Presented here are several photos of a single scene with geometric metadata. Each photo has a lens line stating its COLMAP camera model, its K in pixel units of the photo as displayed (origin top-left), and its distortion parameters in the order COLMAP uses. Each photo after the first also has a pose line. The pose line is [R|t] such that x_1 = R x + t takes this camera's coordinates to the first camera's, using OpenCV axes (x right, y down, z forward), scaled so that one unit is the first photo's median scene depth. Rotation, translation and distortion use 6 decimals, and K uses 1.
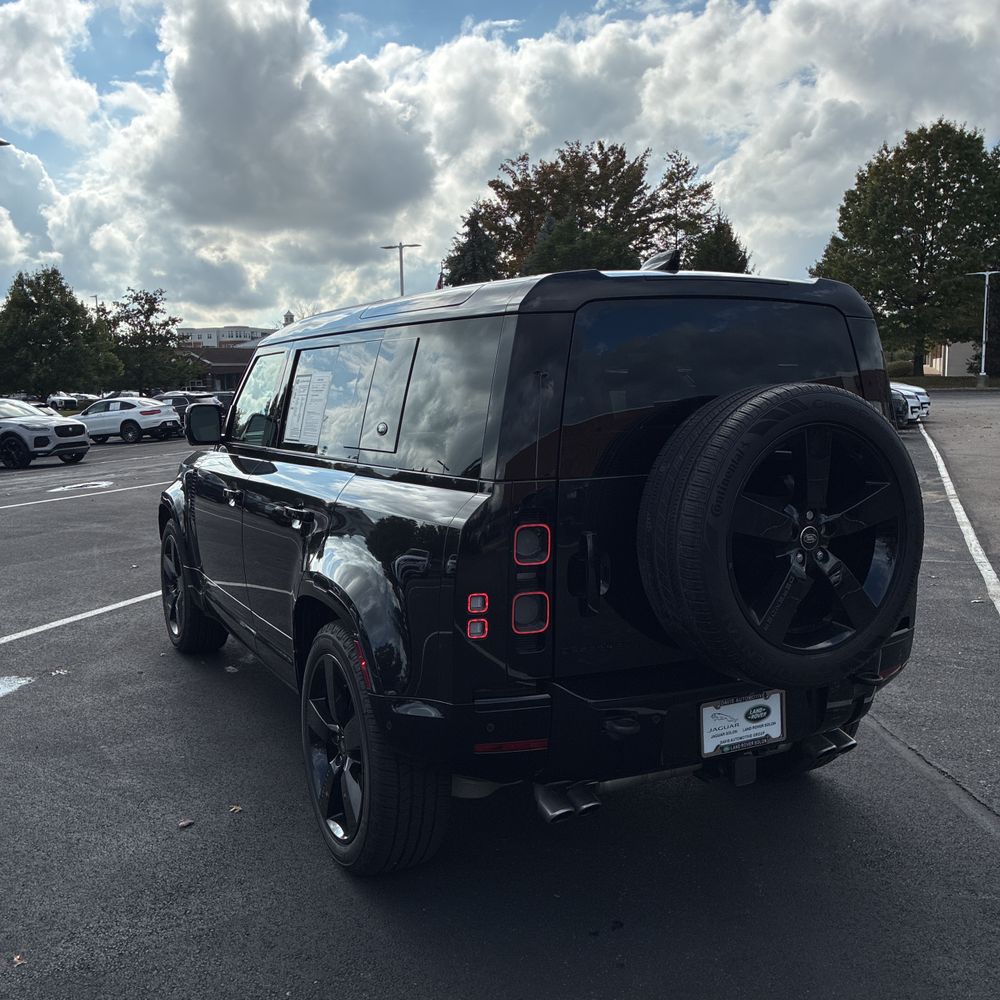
lens RADIAL K [[1036.5, 0, 500.0], [0, 1036.5, 500.0], [0, 0, 1]] dist [0.021024, -0.046357]
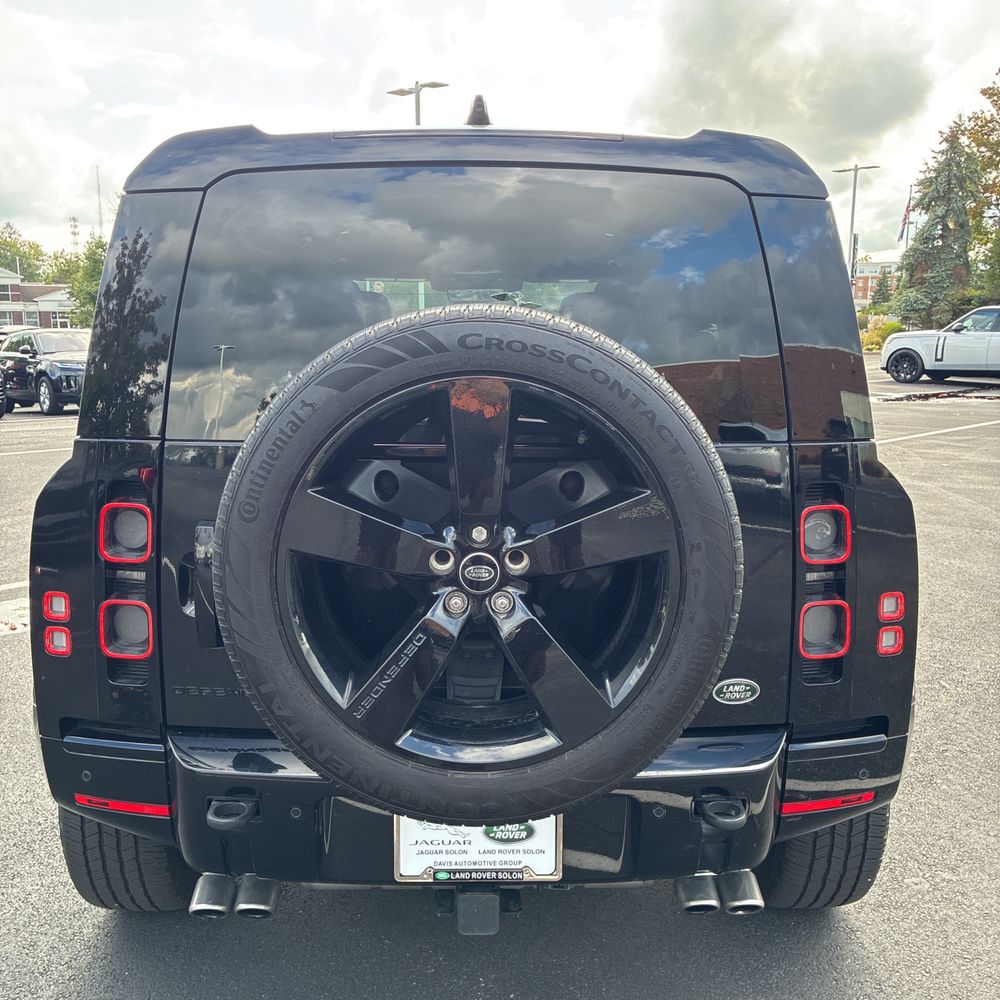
lens RADIAL K [[1036.5, 0, 500.0], [0, 1036.5, 500.0], [0, 0, 1]] dist [0.021024, -0.046357]
pose [[0.896874, 0.092871, -0.432427, 0.498888], [-0.066879, 0.994941, 0.074969, -0.043308], [0.437201, -0.038317, 0.898547, 0.434168]]
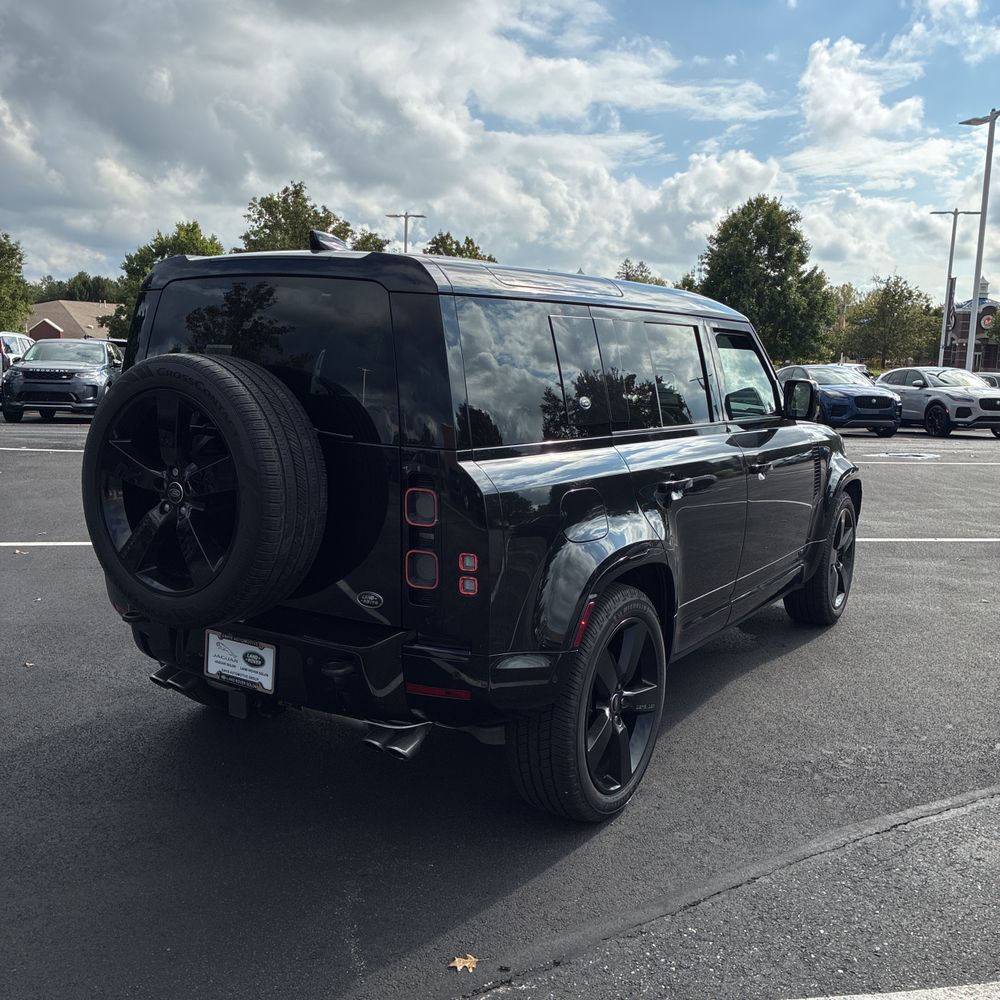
lens RADIAL K [[1036.5, 0, 500.0], [0, 1036.5, 500.0], [0, 0, 1]] dist [0.021024, -0.046357]
pose [[0.507560, 0.166174, -0.845440, 1.268098], [-0.142737, 0.983884, 0.107693, -0.111741], [0.849711, 0.066014, 0.523100, 0.639909]]
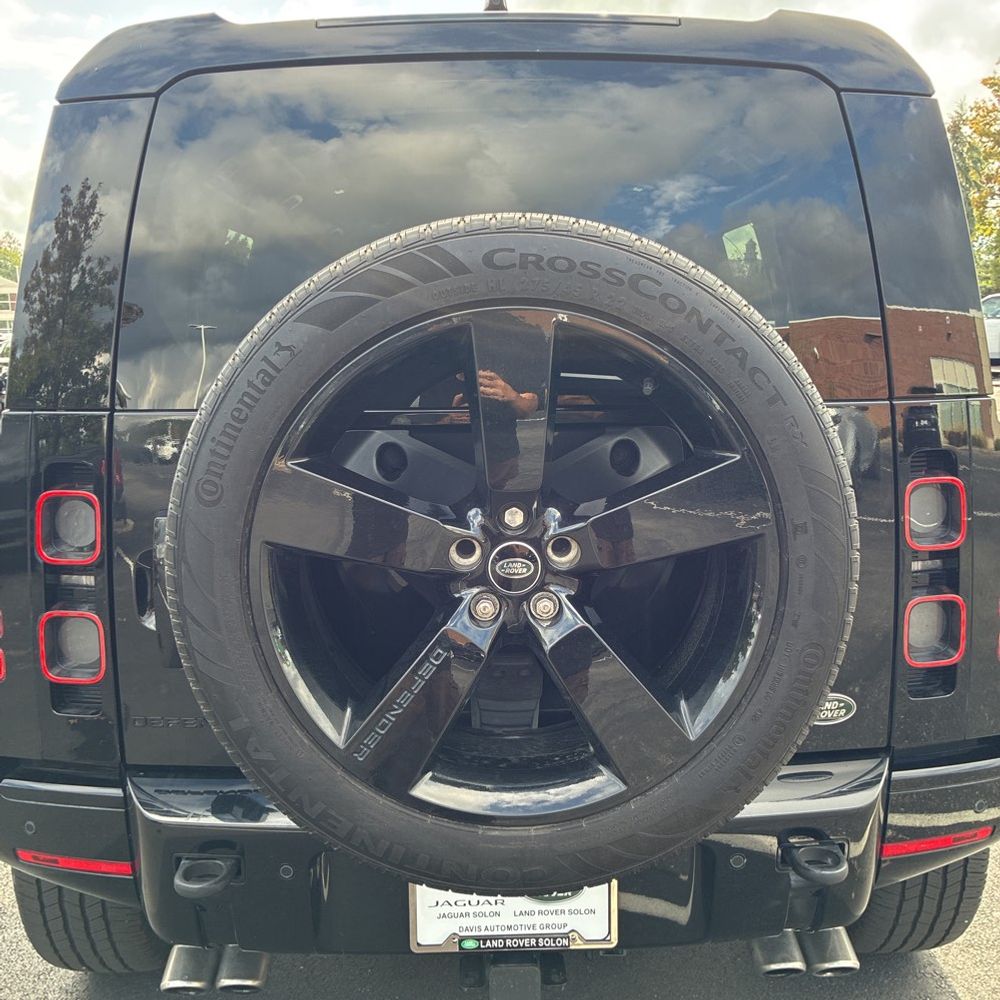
lens RADIAL K [[1028.9, 0, 511.5], [0, 1028.9, 503.5], [0, 0, 1]] dist [0.007640, 0.011452]
pose [[0.900982, 0.077077, -0.426954, 0.433637], [-0.048900, 0.995863, 0.076588, -0.022022], [0.431091, -0.048126, 0.901024, 0.540341]]
